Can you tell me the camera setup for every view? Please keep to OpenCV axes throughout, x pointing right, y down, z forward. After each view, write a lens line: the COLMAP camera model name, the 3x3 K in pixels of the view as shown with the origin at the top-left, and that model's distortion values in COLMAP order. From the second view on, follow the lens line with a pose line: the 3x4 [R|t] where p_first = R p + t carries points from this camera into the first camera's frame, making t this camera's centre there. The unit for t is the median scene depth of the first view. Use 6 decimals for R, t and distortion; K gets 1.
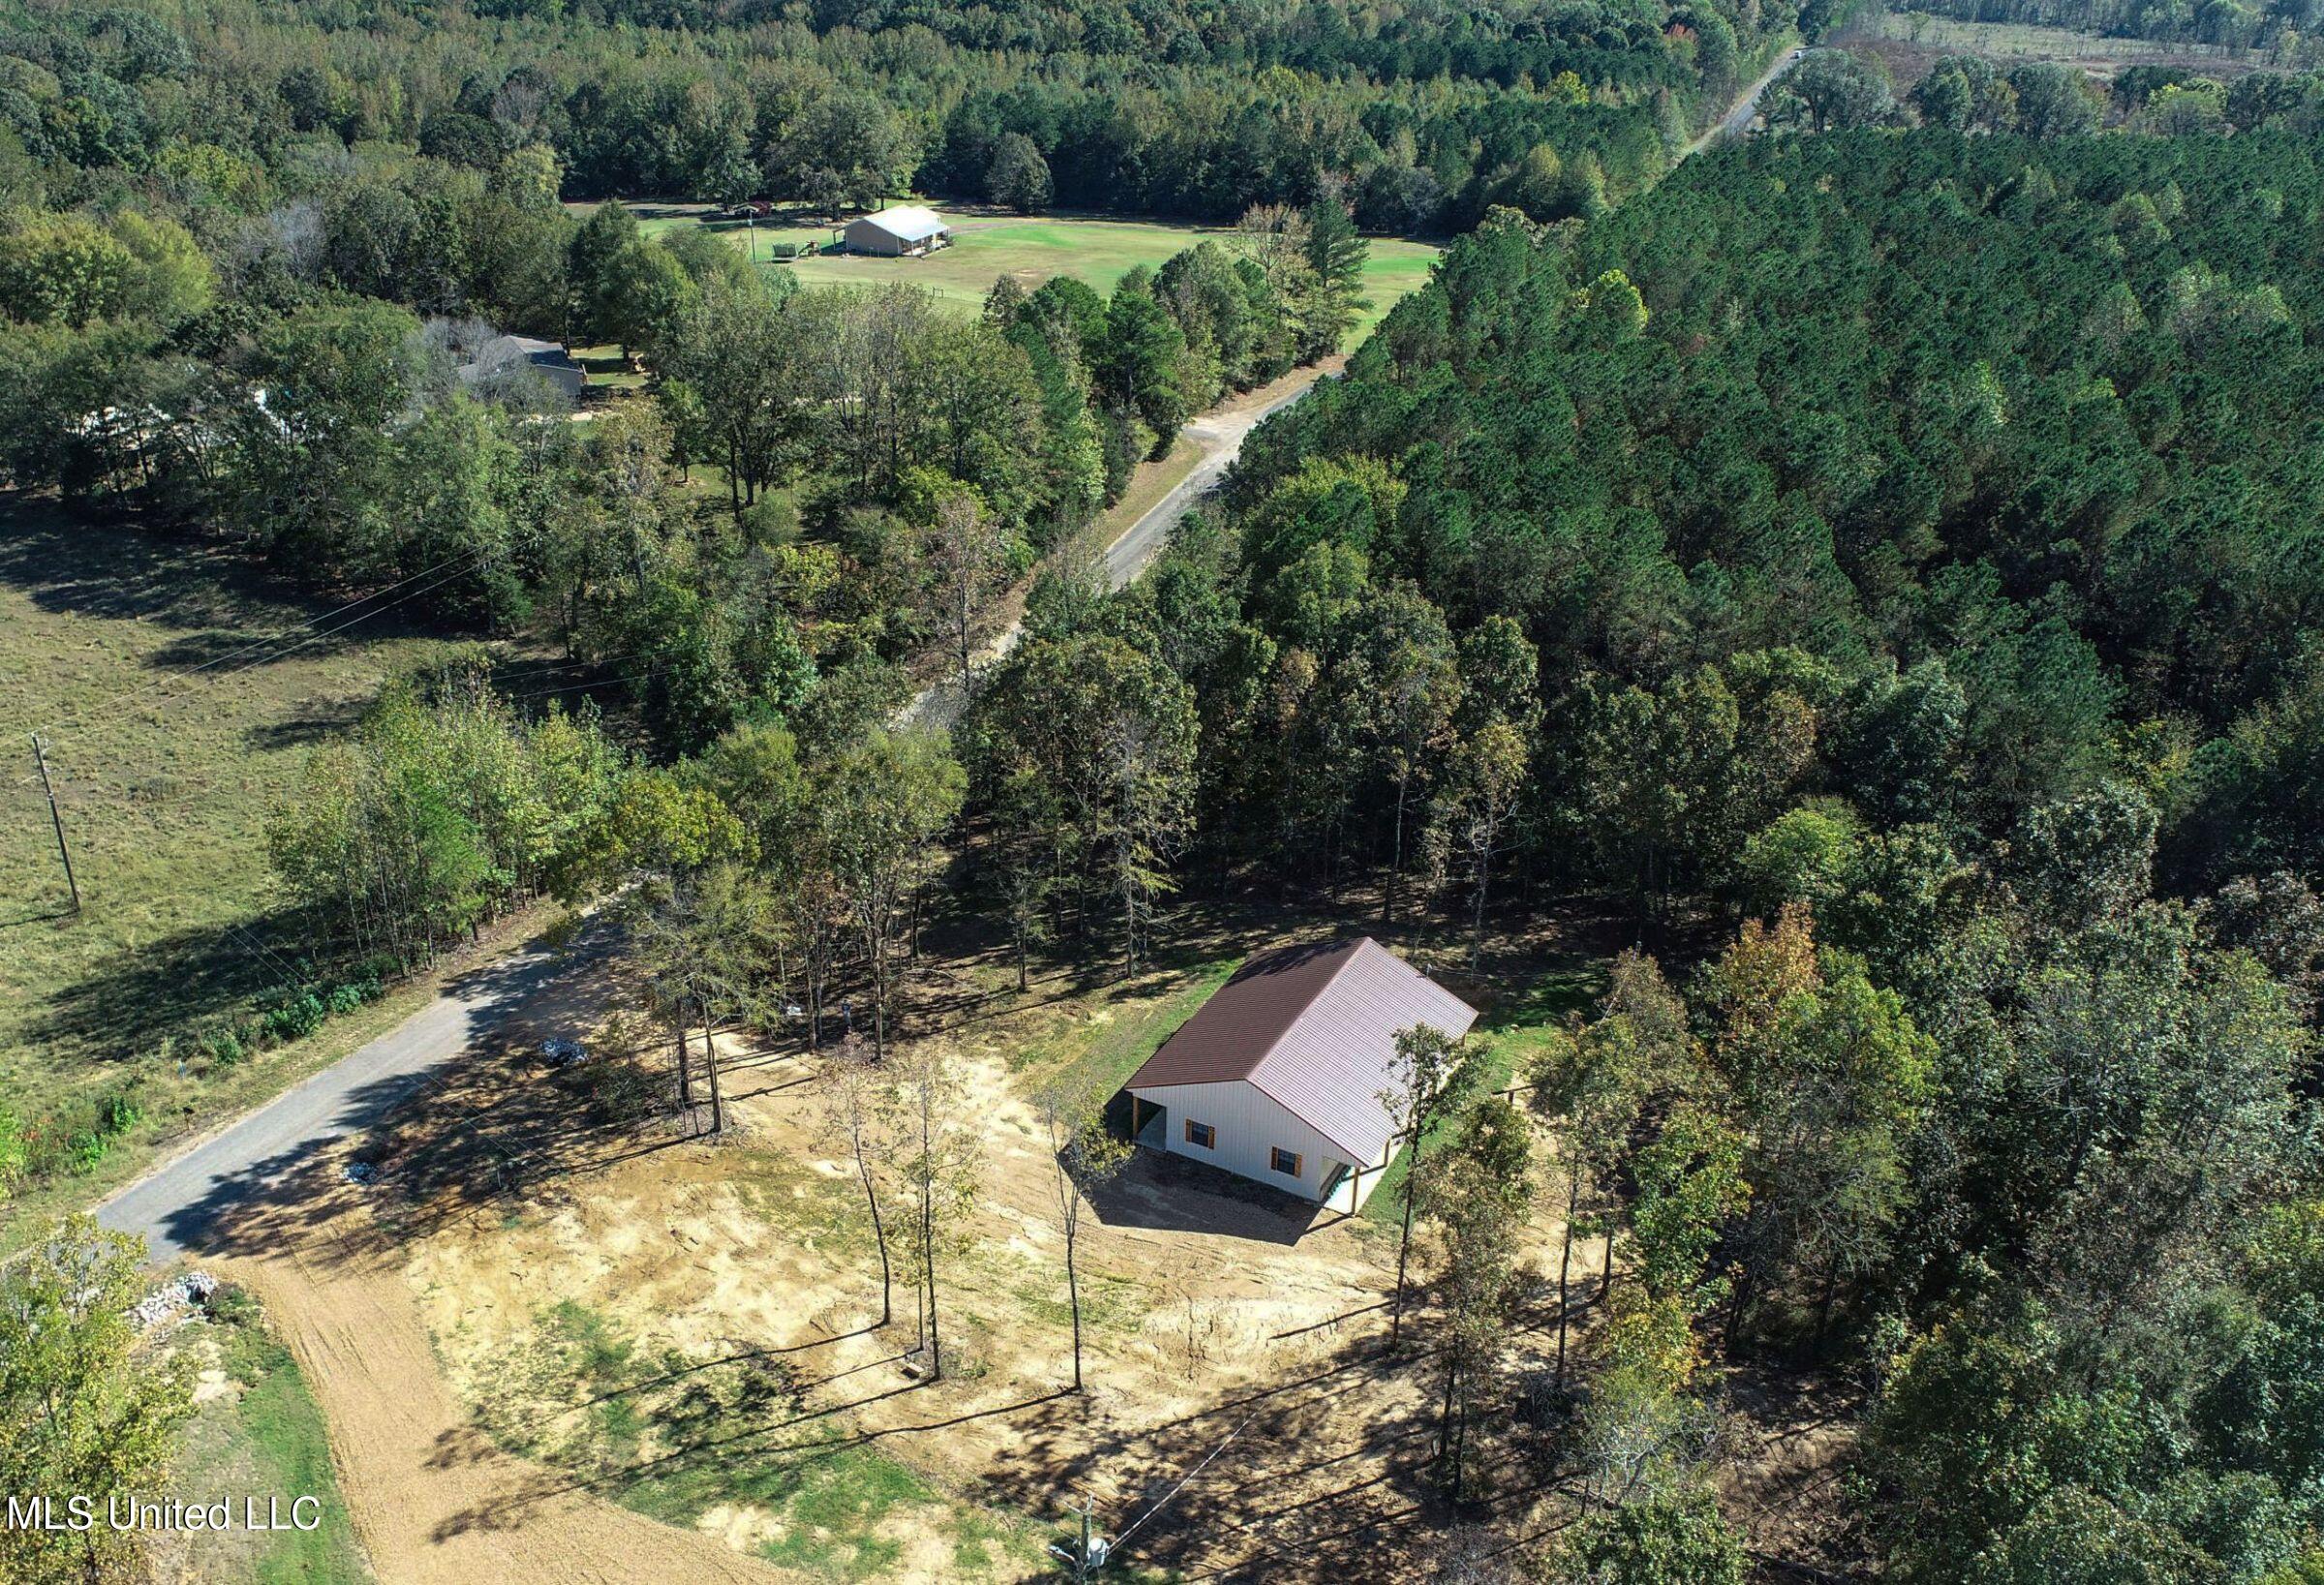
lens RADIAL K [[1746.0, 0, 1209.0], [0, 1746.0, 836.8], [0, 0, 1]] dist [0.005855, 0.008416]
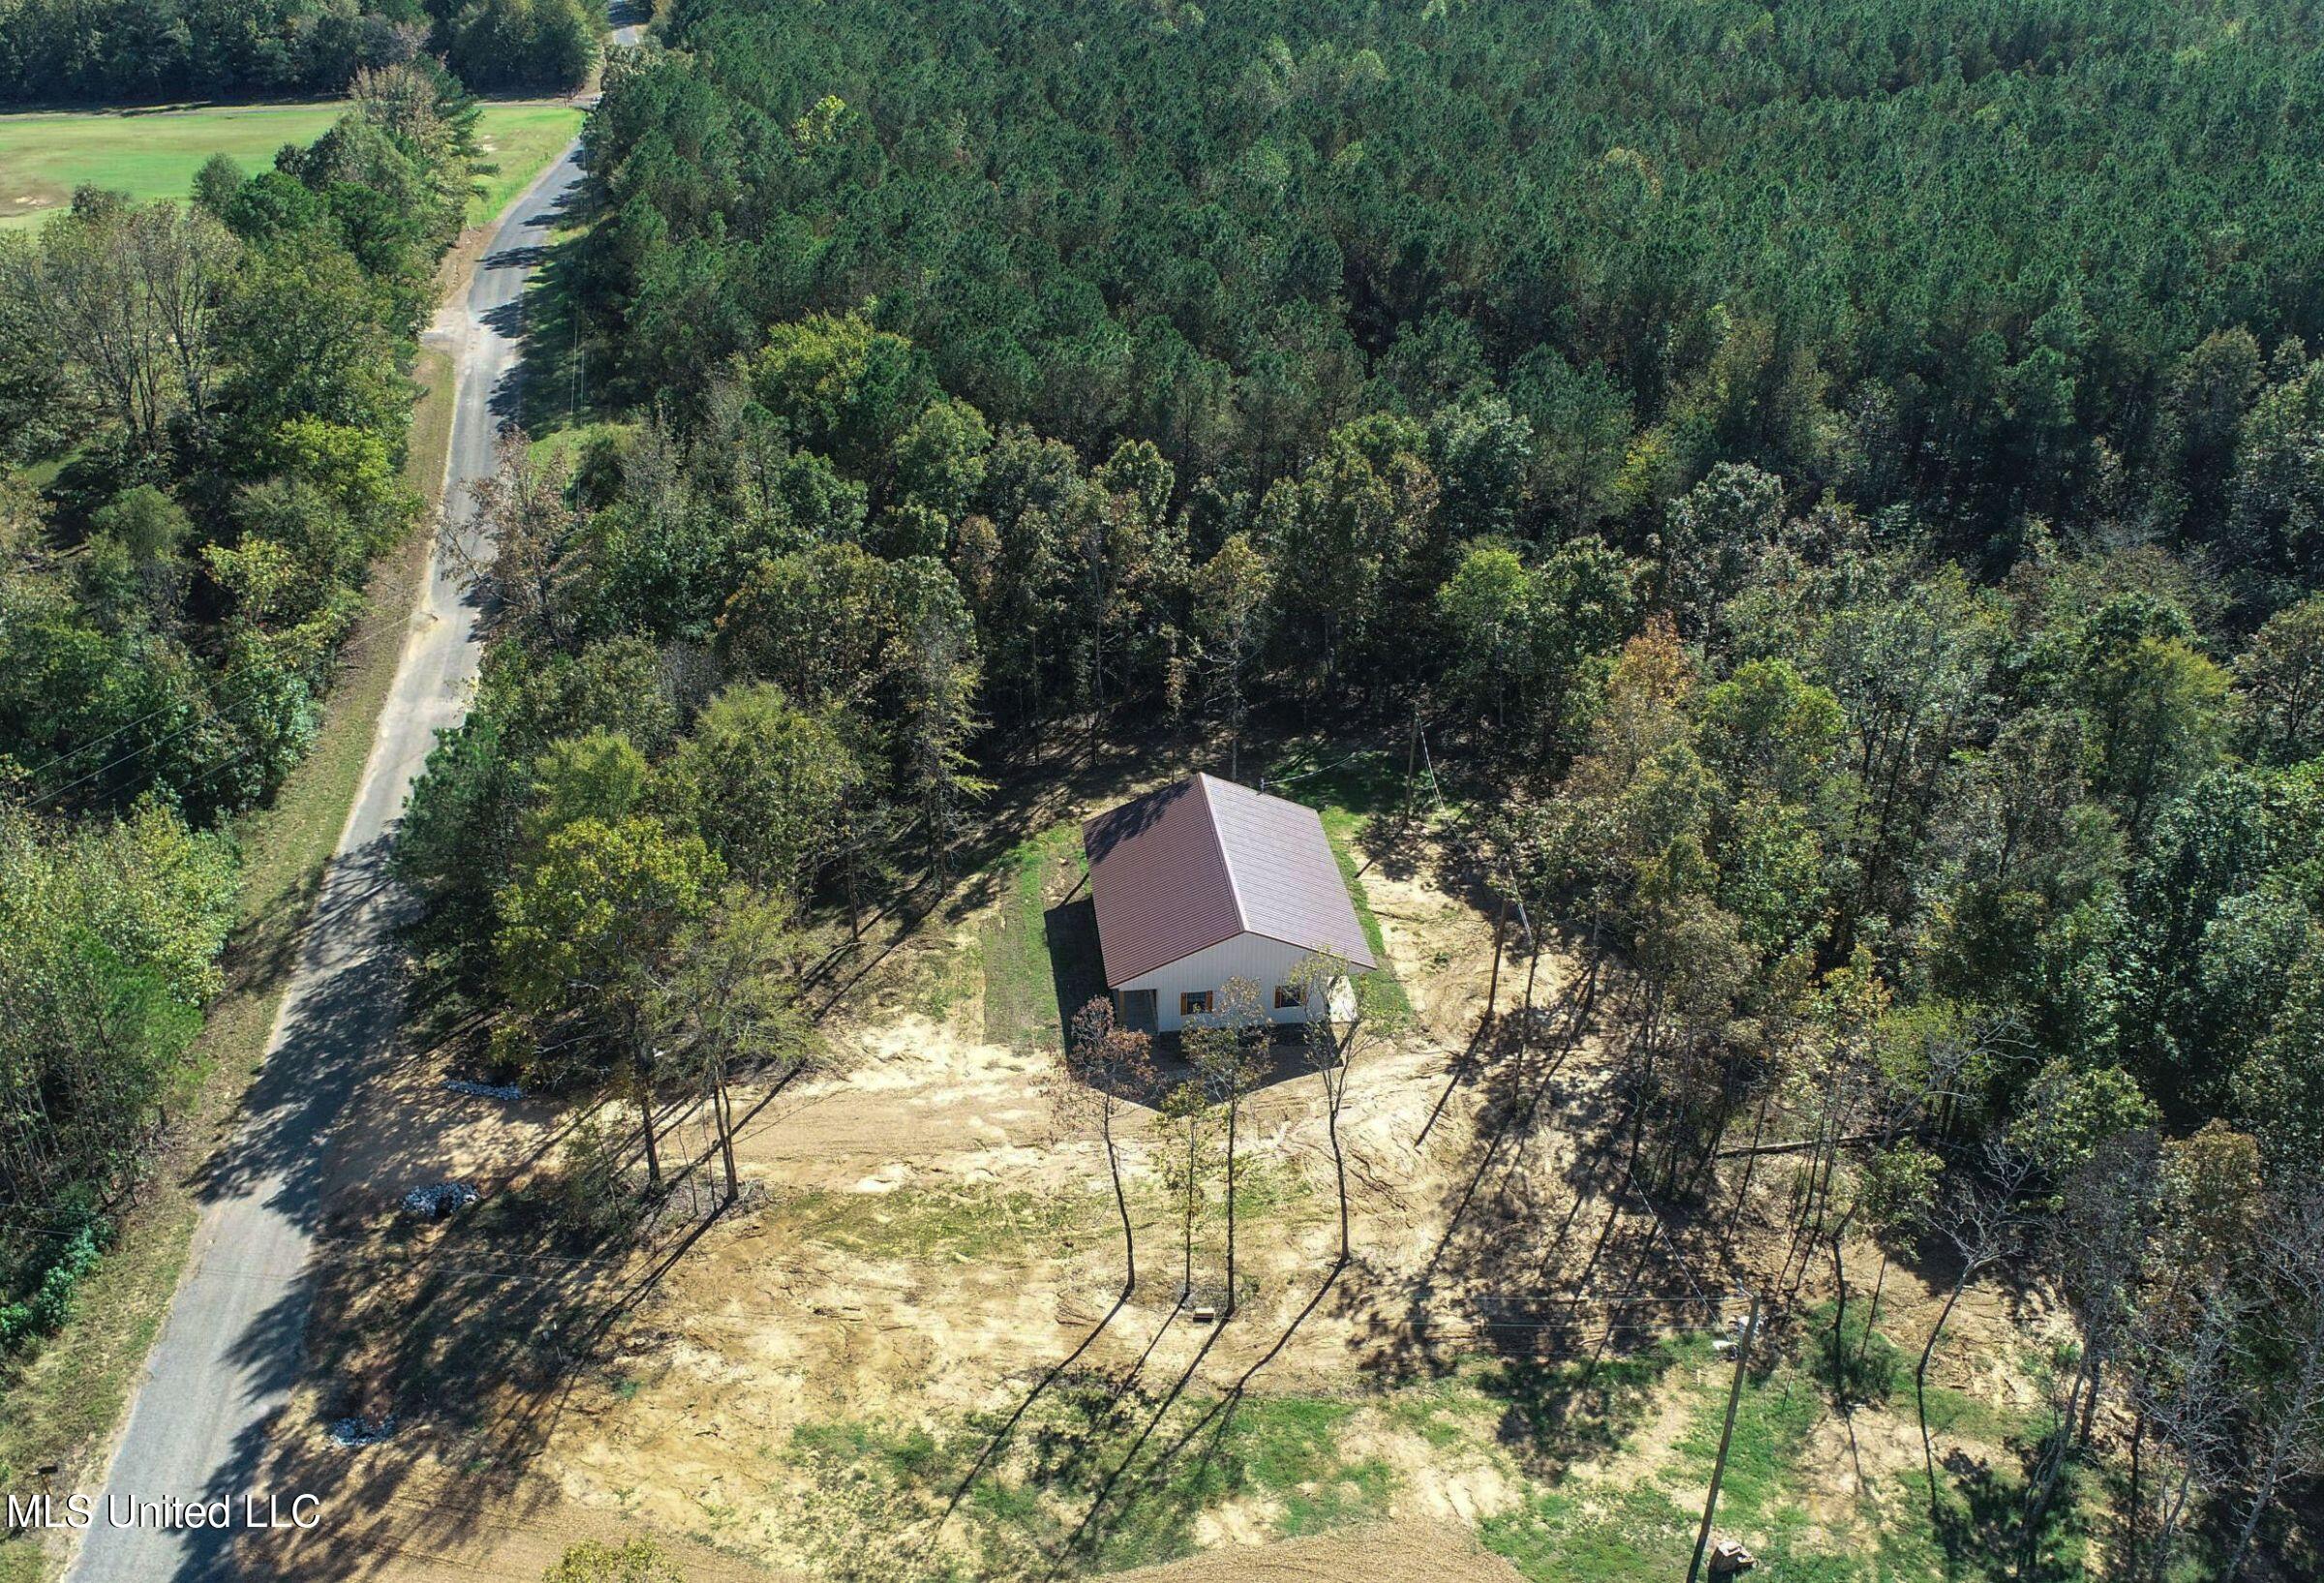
lens RADIAL K [[1739.6, 0, 1162.0], [0, 1739.6, 791.5], [0, 0, 1]] dist [-0.001171, 0.004038]
pose [[0.827335, -0.295993, 0.477394, -0.554101], [0.264336, 0.955068, 0.134060, -0.097274], [-0.495625, 0.015280, 0.868402, 0.190246]]
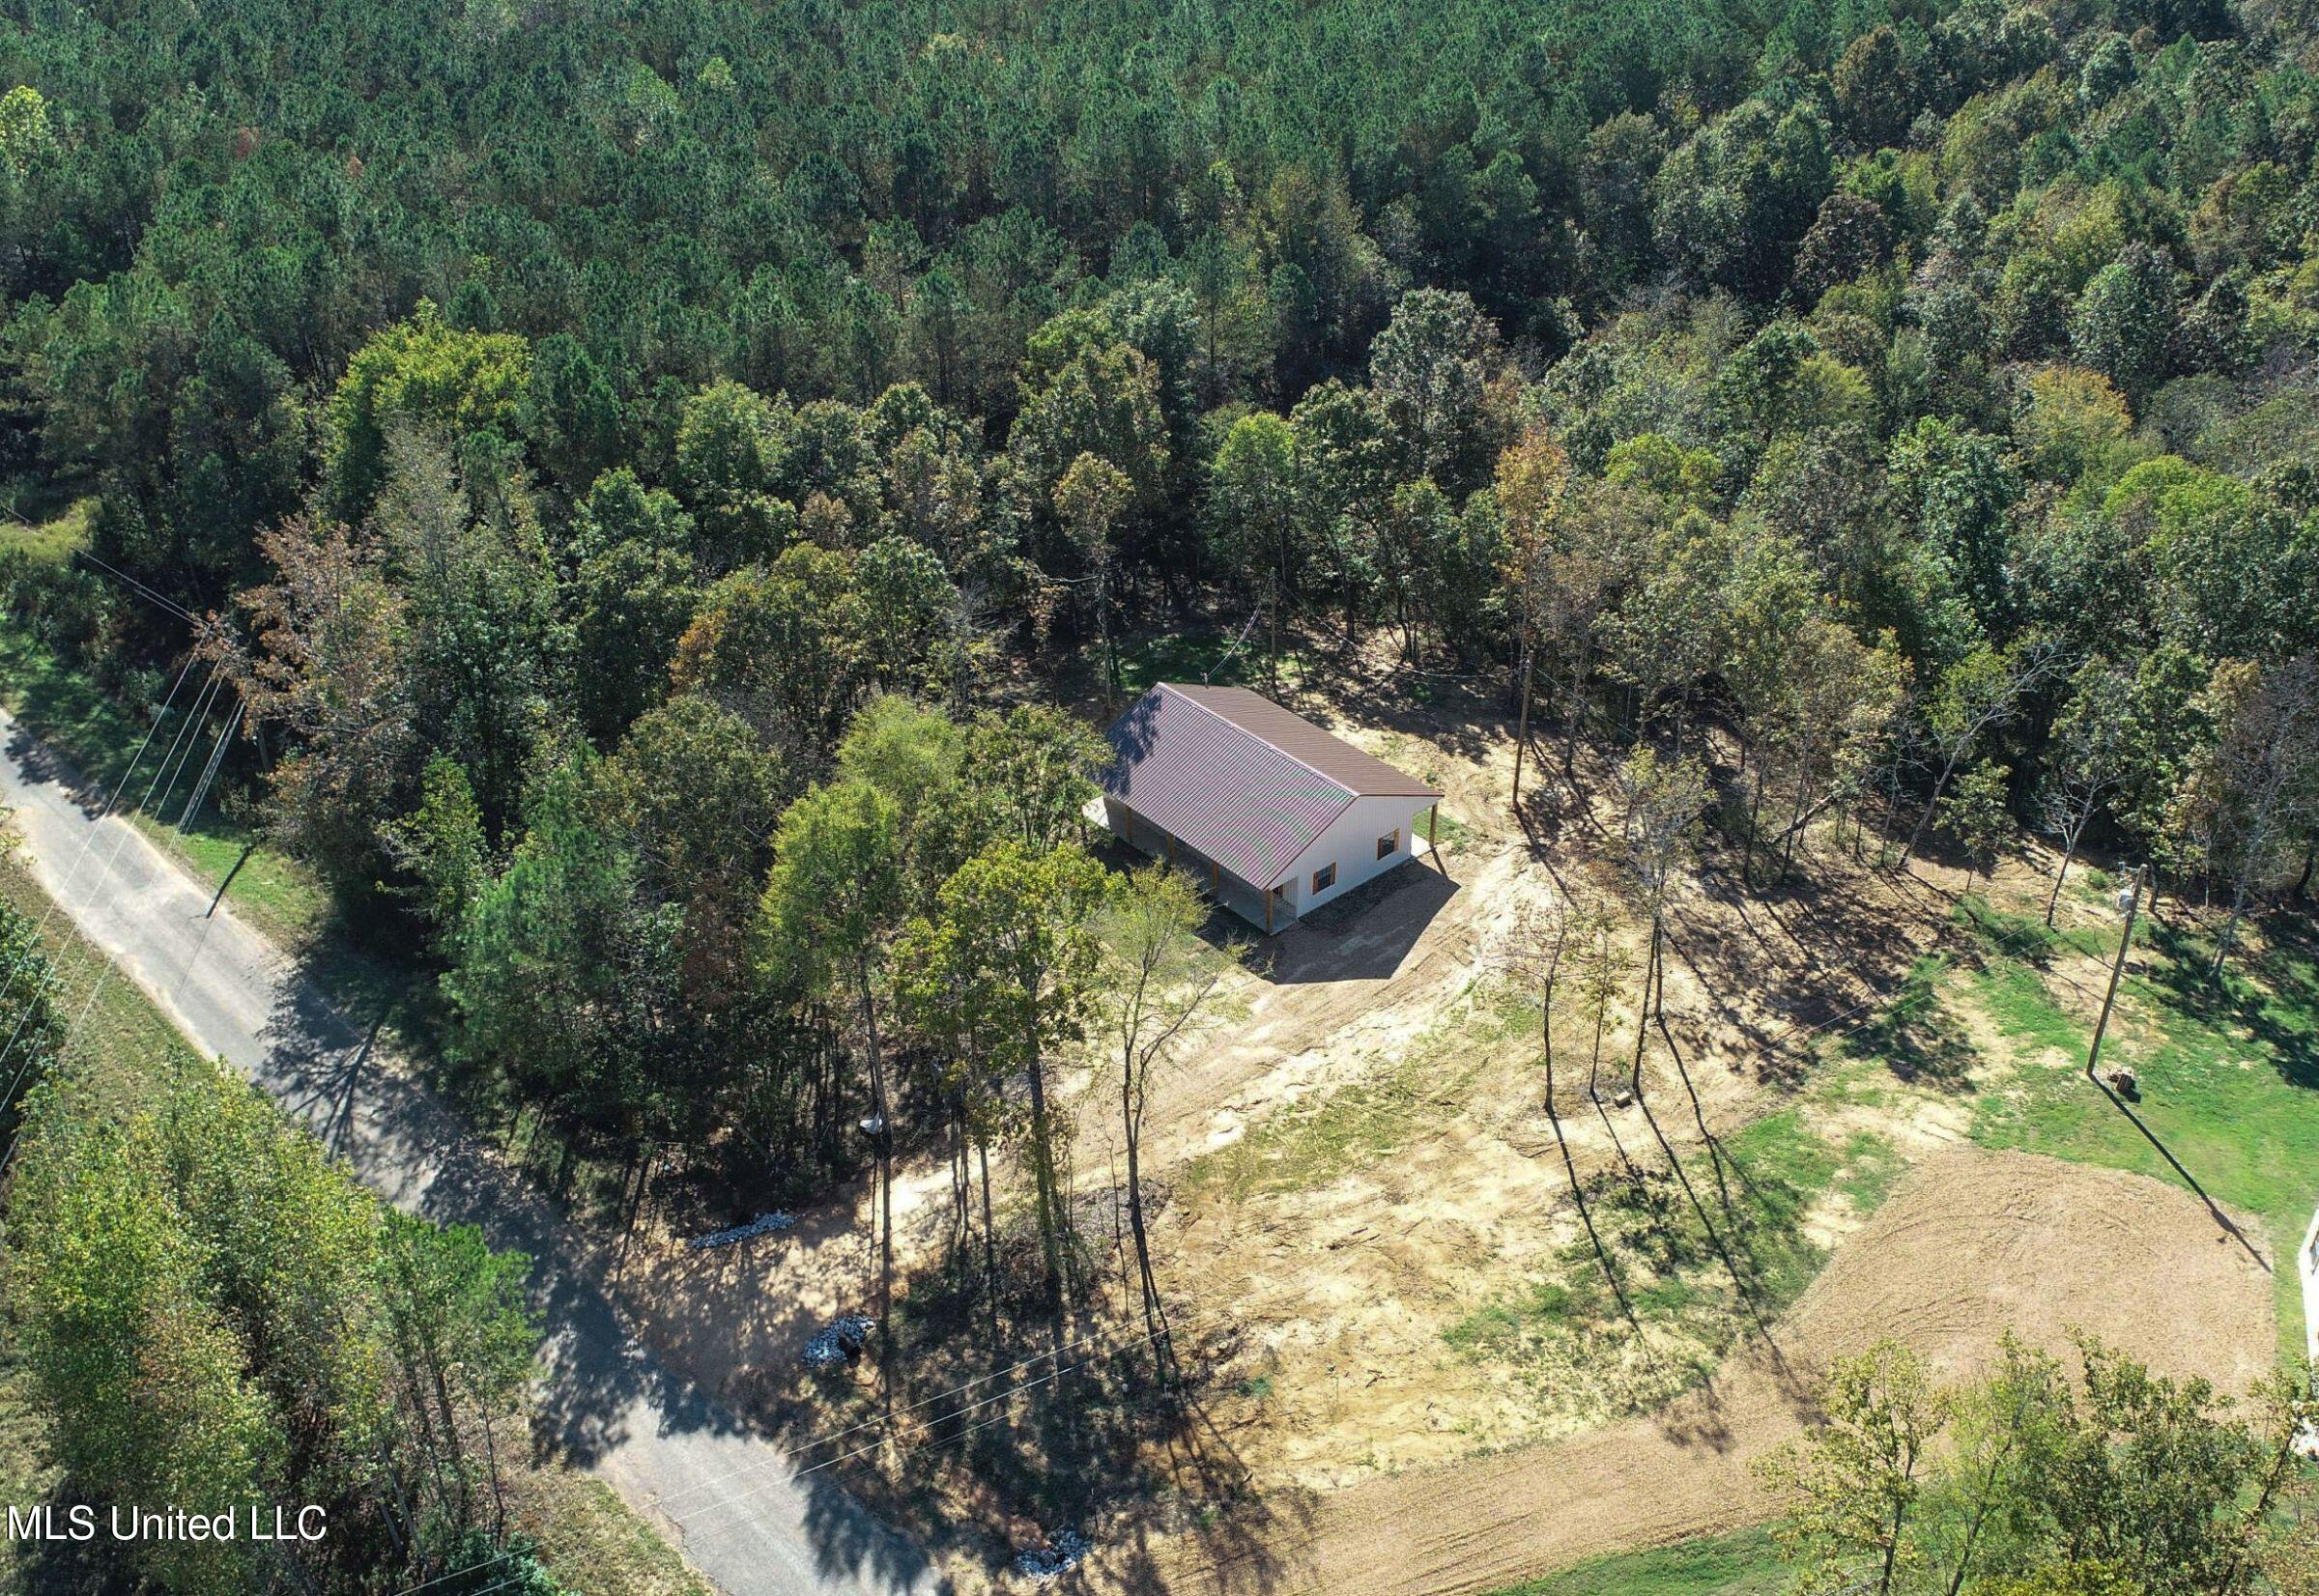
lens RADIAL K [[1791.3, 0, 1159.5], [0, 1791.3, 798.0], [0, 0, 1]] dist [-0.007592, 0.000381]
pose [[0.389847, -0.516655, 0.762290, -0.990921], [0.435052, 0.832914, 0.342029, -0.324243], [-0.811634, 0.198297, 0.549481, 0.606666]]
